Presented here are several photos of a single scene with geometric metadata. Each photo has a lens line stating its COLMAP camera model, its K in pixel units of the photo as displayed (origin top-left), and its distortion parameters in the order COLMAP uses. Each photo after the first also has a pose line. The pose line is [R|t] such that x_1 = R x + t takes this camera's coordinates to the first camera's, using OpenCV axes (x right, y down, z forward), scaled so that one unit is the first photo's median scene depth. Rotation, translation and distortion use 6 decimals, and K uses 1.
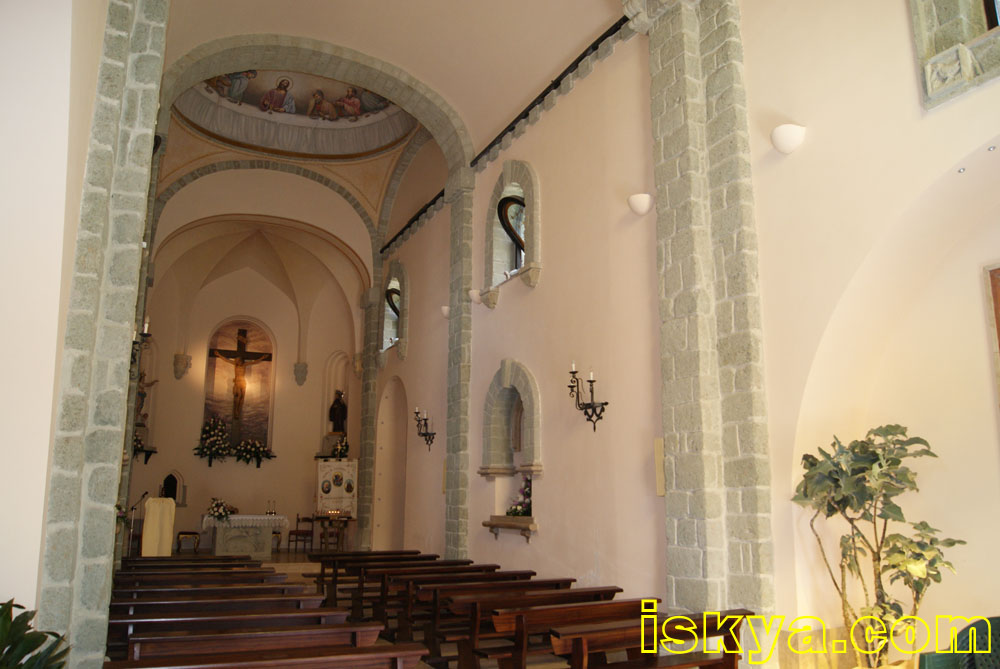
lens RADIAL K [[786.0, 0, 510.3], [0, 786.0, 339.2], [0, 0, 1]] dist [-0.083104, 0.021261]
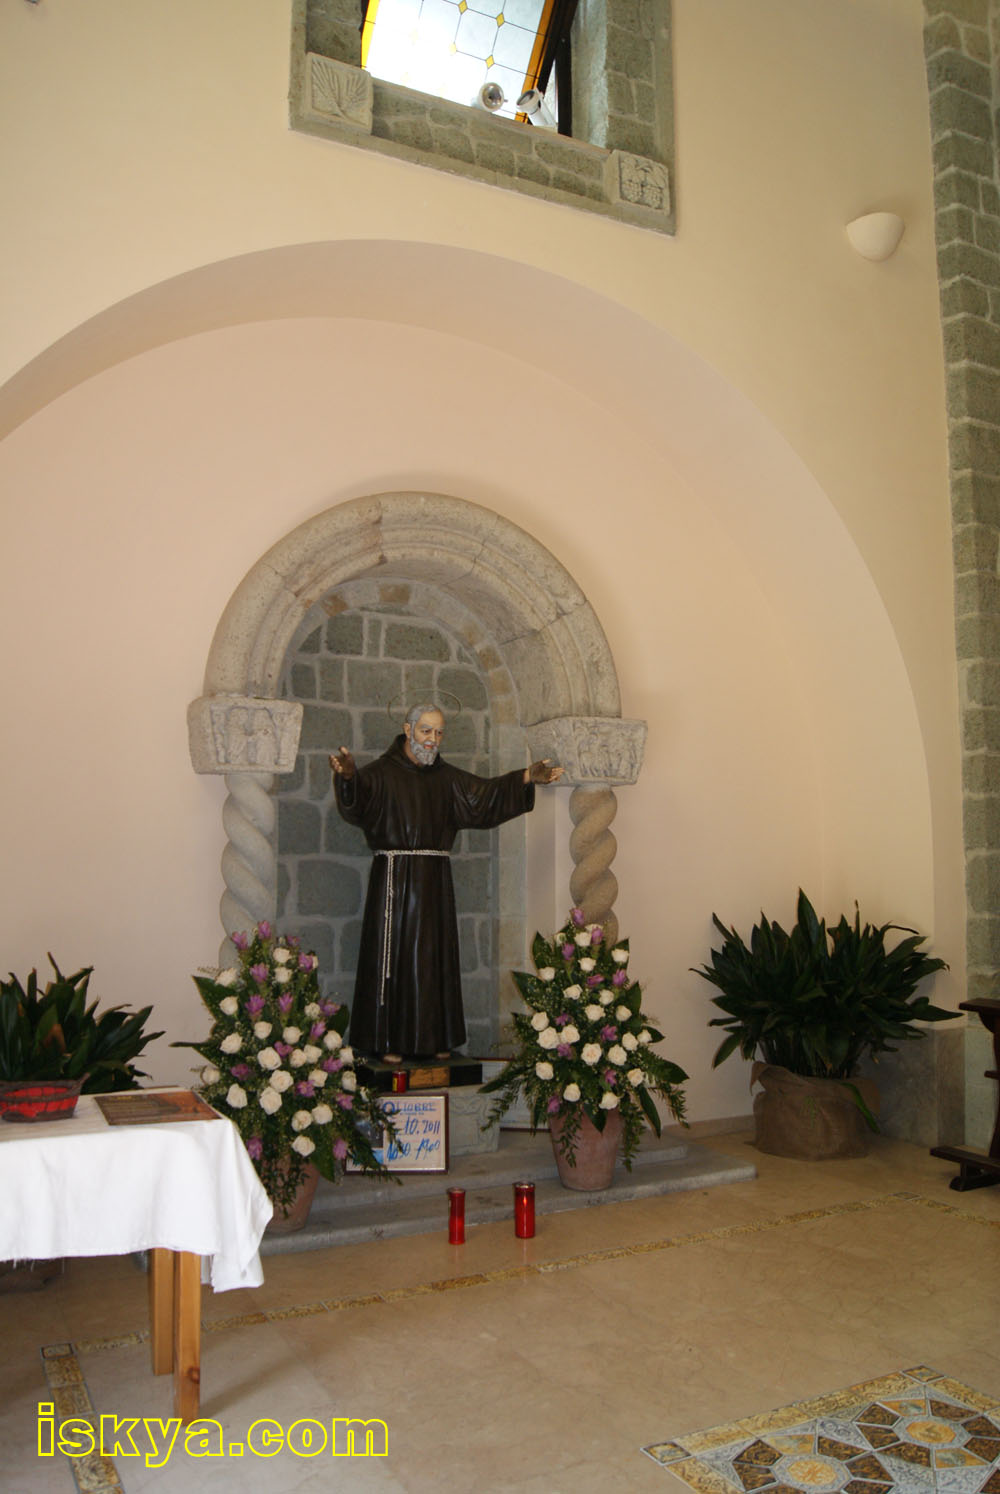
lens RADIAL K [[1174.3, 0, 500.0], [0, 1174.3, 747.0], [0, 0, 1]] dist [-0.083104, 0.021261]
pose [[0.020776, -0.080827, -0.996512, 0.209158], [0.197740, 0.977370, -0.075151, 0.029489], [0.980034, -0.195488, 0.036288, 0.109201]]
